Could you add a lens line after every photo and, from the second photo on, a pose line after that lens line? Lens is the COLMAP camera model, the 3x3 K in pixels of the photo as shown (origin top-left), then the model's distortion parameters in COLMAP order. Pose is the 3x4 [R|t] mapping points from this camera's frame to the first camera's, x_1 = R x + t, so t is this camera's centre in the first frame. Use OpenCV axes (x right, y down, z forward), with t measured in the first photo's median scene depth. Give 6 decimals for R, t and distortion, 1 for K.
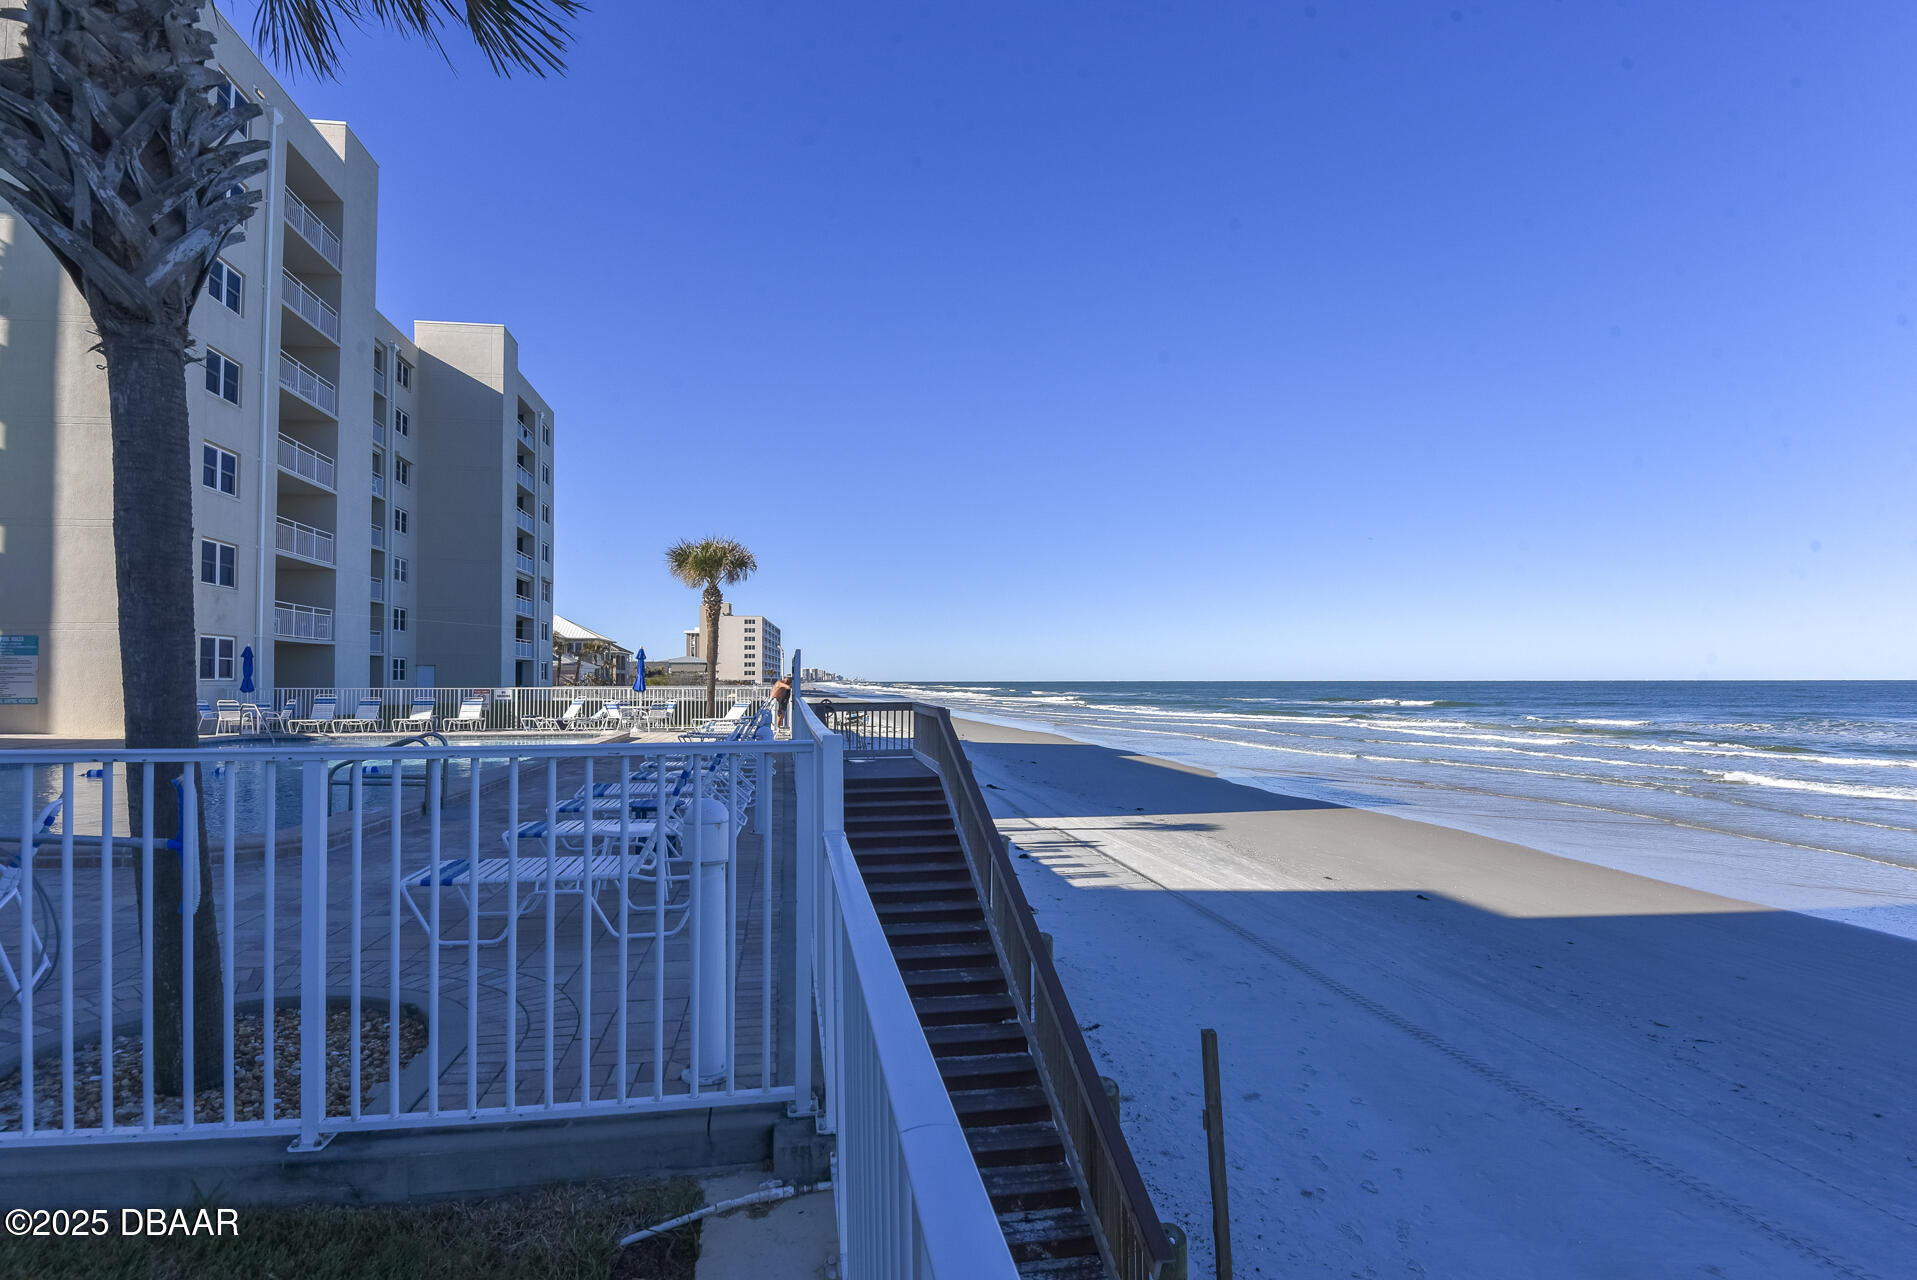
lens RADIAL K [[957.4, 0, 953.2], [0, 957.4, 661.0], [0, 0, 1]] dist [0.014520, -0.026521]
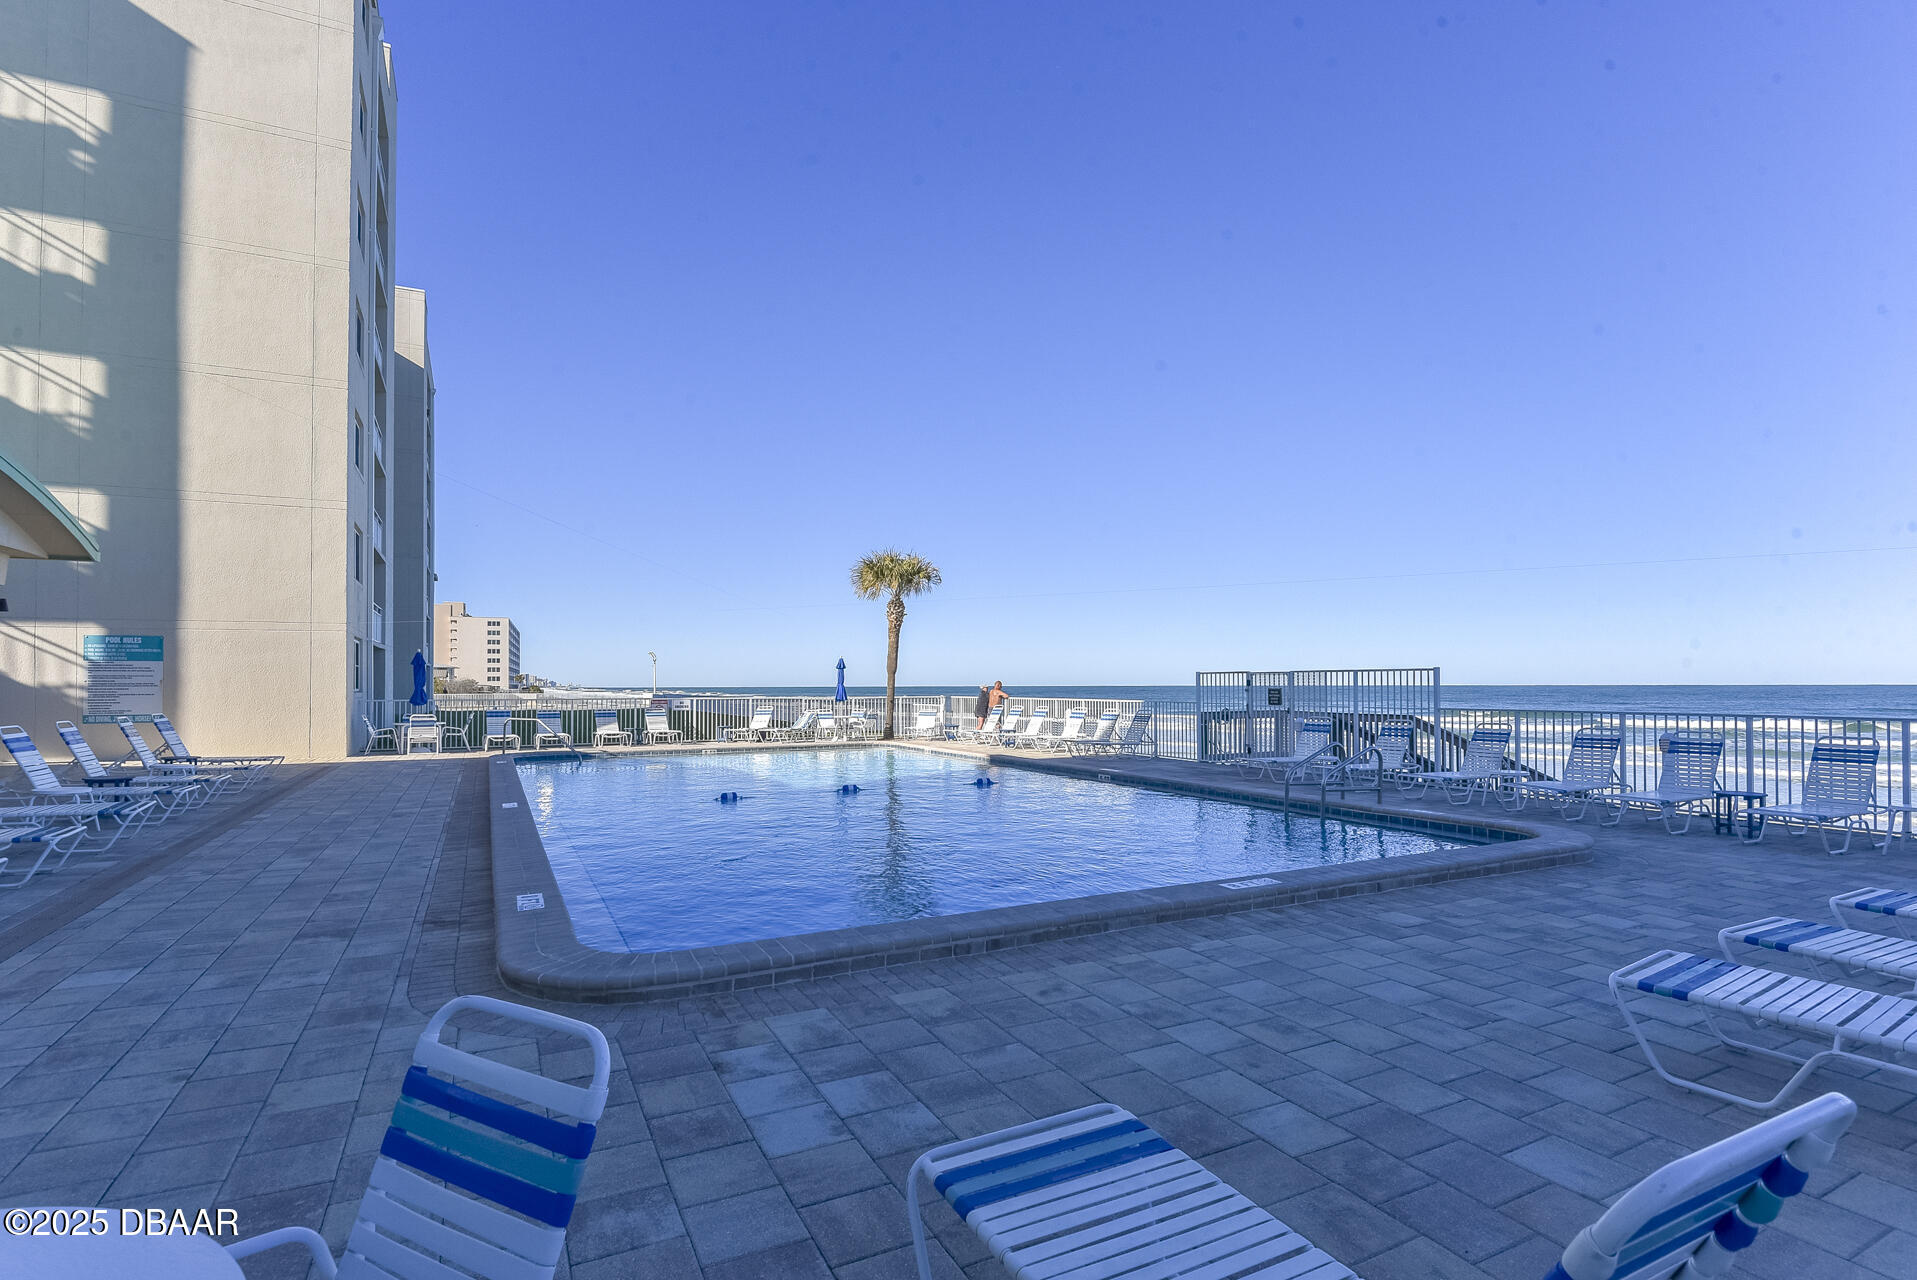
lens RADIAL K [[925.0, 0, 935.1], [0, 925.0, 672.4], [0, 0, 1]] dist [0.025532, -0.022191]
pose [[0.951680, 0.004013, 0.307066, -1.040215], [-0.005777, 0.999972, 0.004835, -0.007115], [-0.307038, -0.006375, 0.951676, 0.098110]]
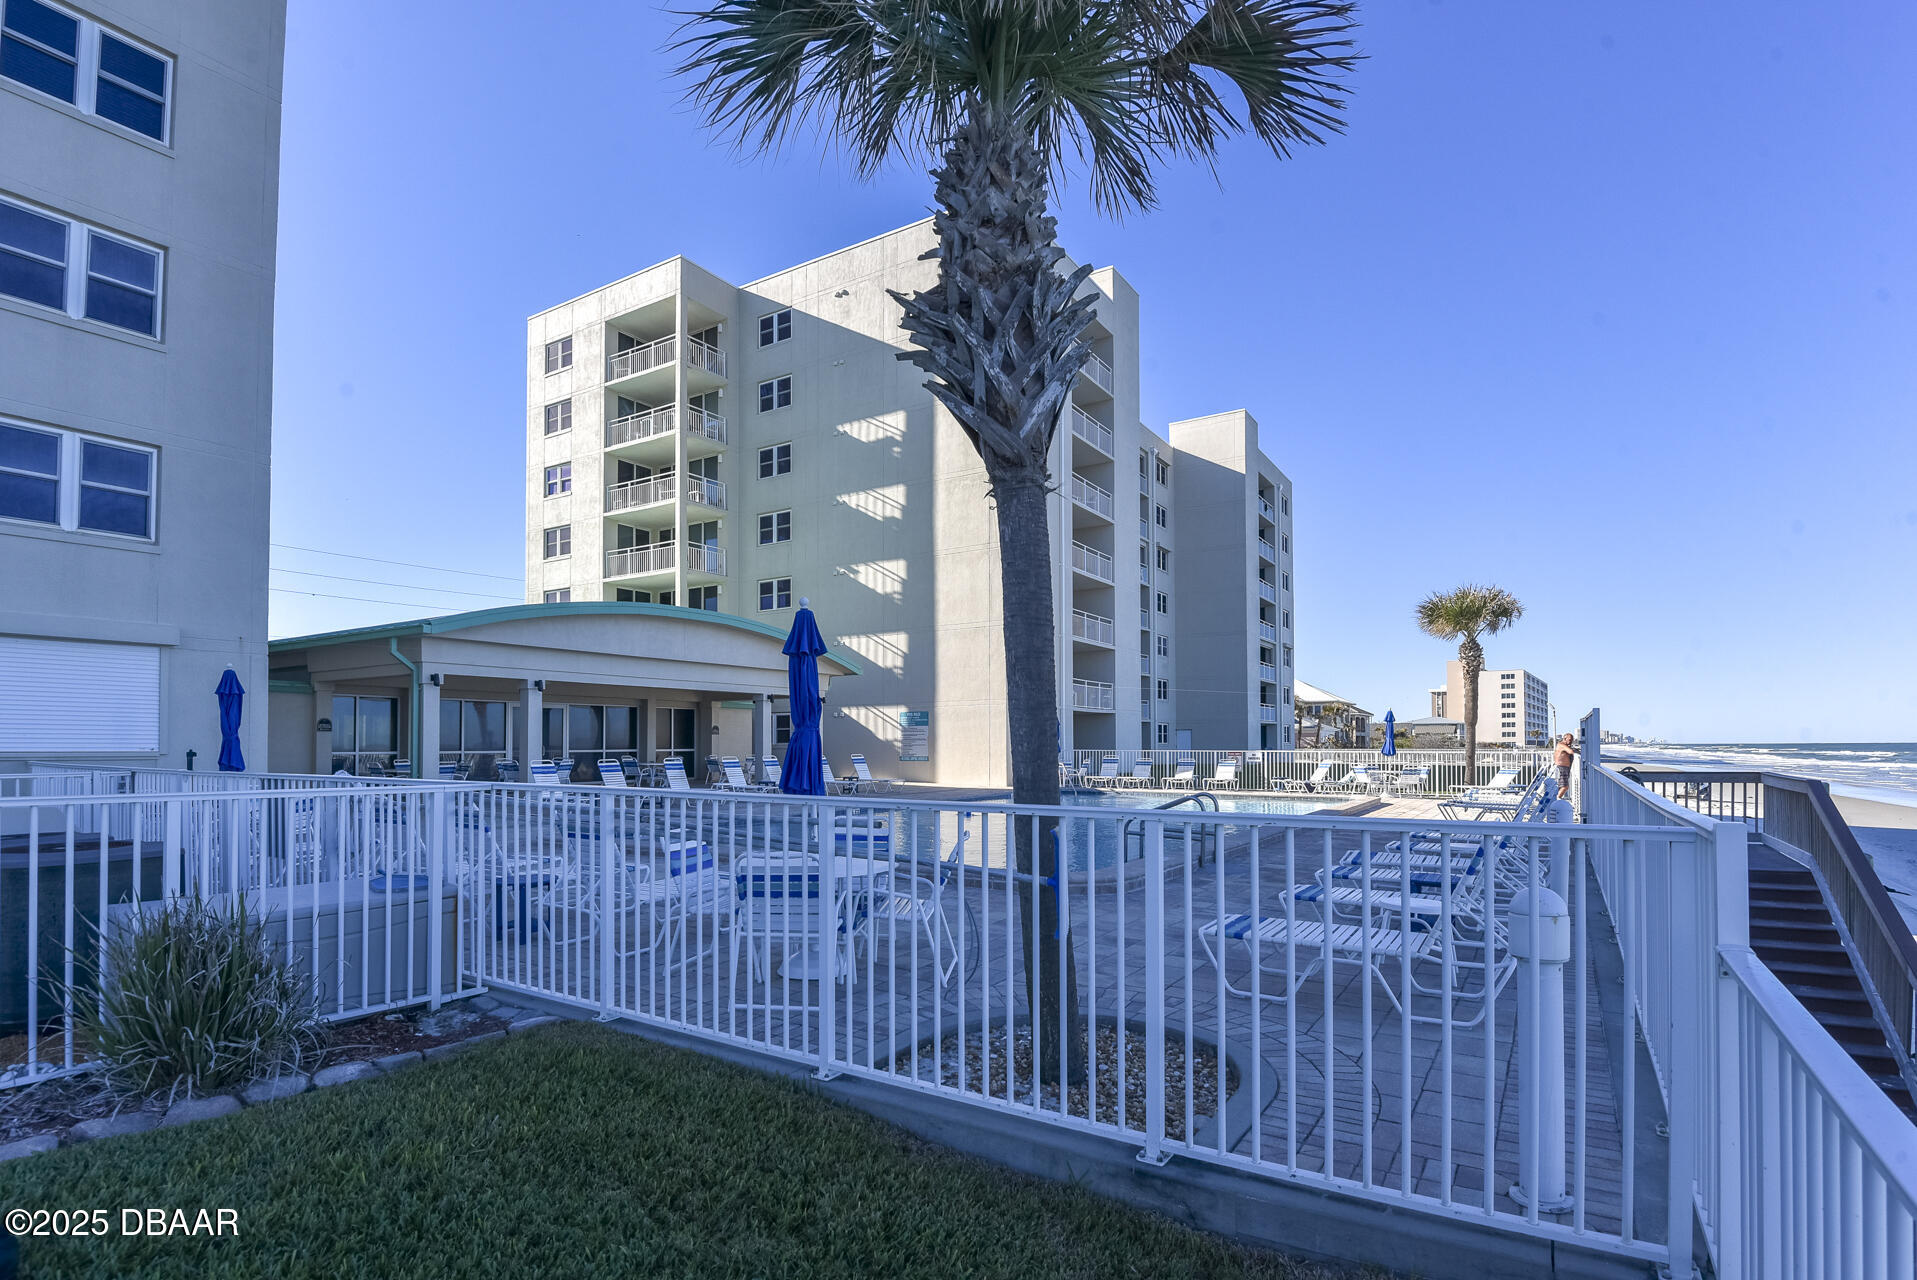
lens RADIAL K [[948.9, 0, 949.1], [0, 948.9, 719.9], [0, 0, 1]] dist [0.017262, -0.049261]
pose [[0.737859, -0.017031, -0.674740, -0.018898], [0.014477, 0.999851, -0.009405, -0.002173], [0.674799, -0.002829, 0.737996, 0.000113]]
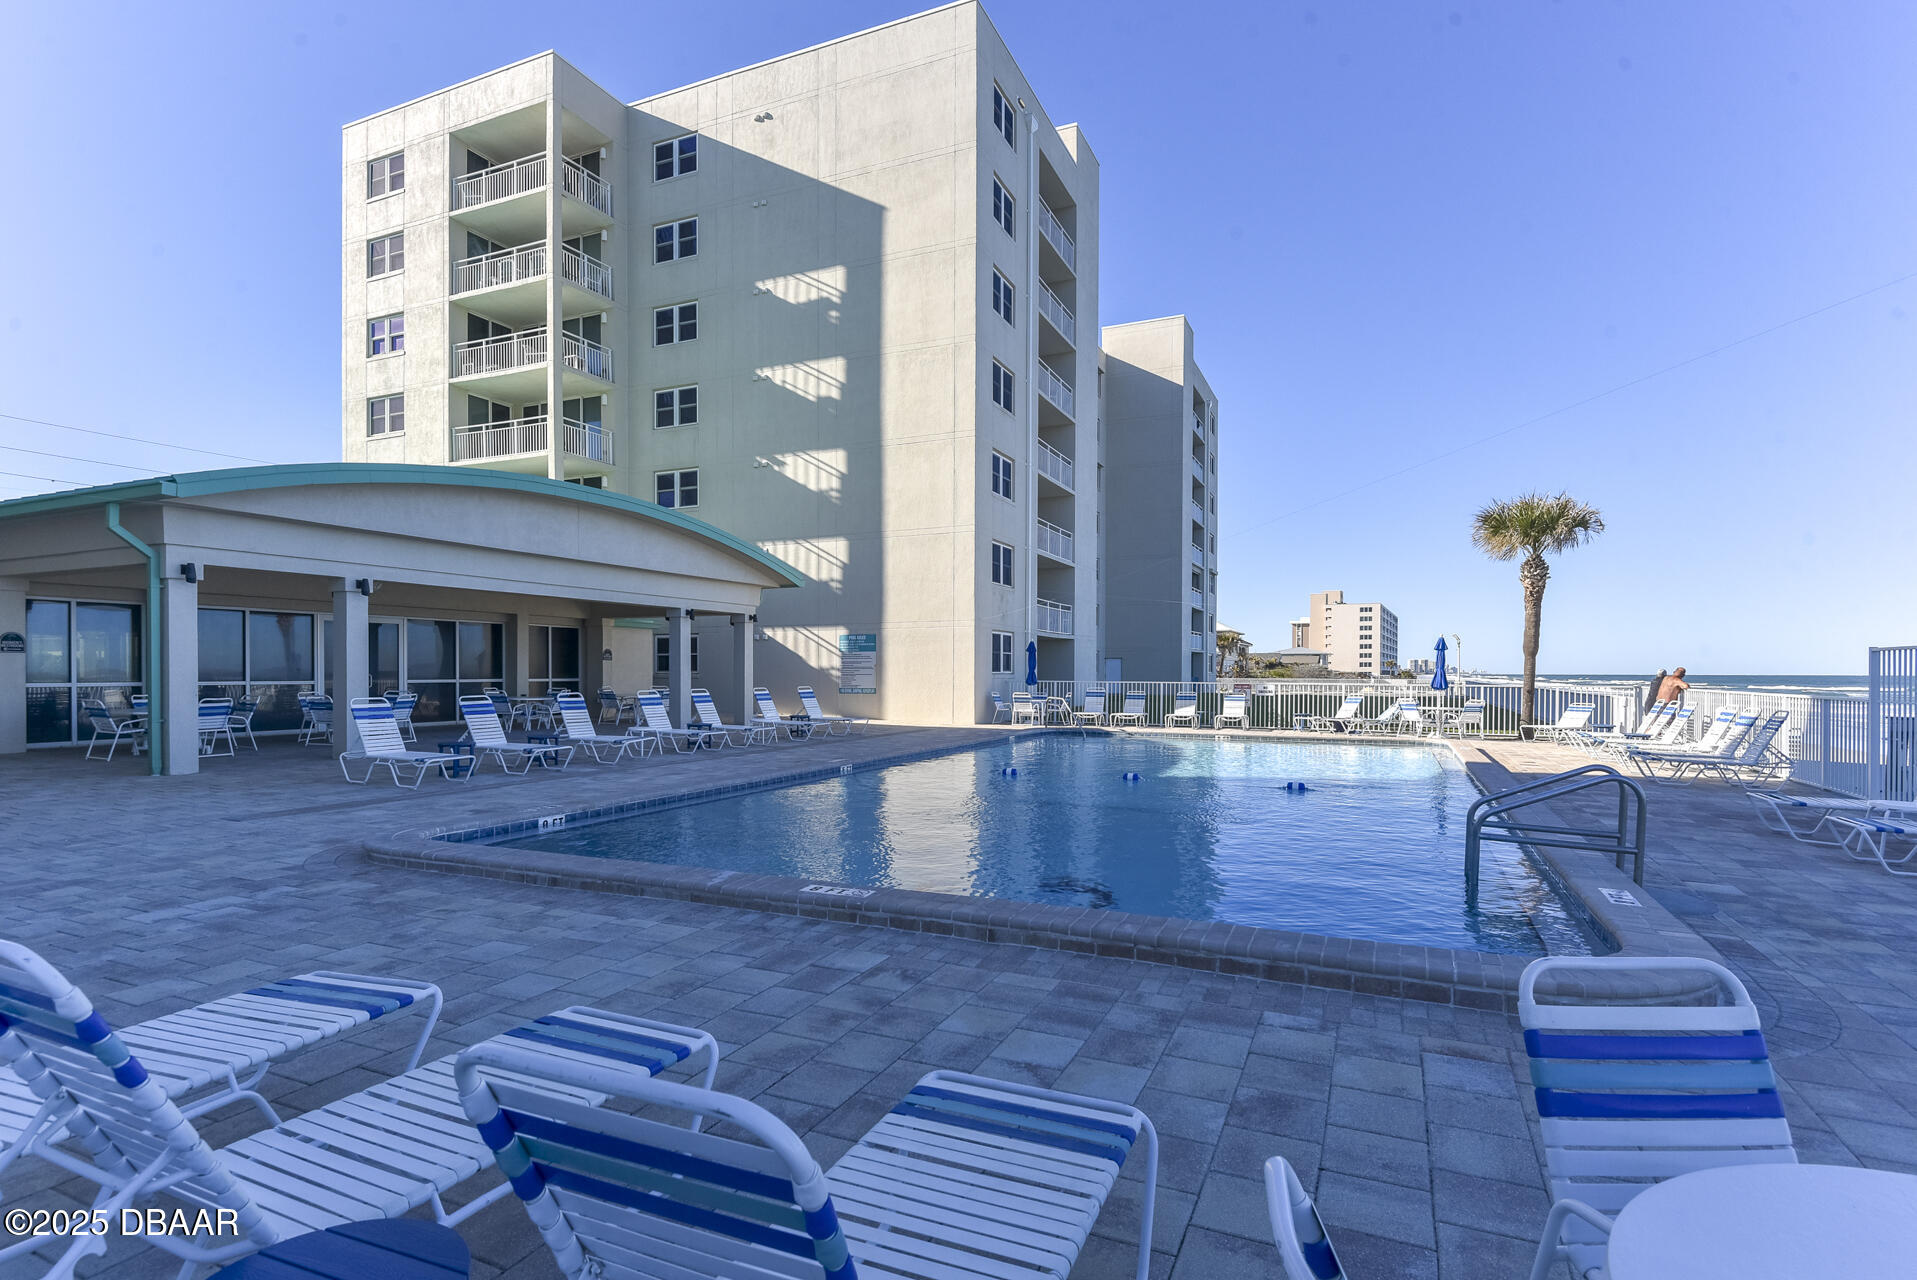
lens RADIAL K [[940.4, 0, 967.1], [0, 940.4, 679.5], [0, 0, 1]] dist [0.017017, -0.024038]
pose [[0.837069, 0.008101, -0.547037, -0.438469], [0.007571, 0.999623, 0.026390, -0.001870], [0.547045, -0.026232, 0.836692, 0.188379]]
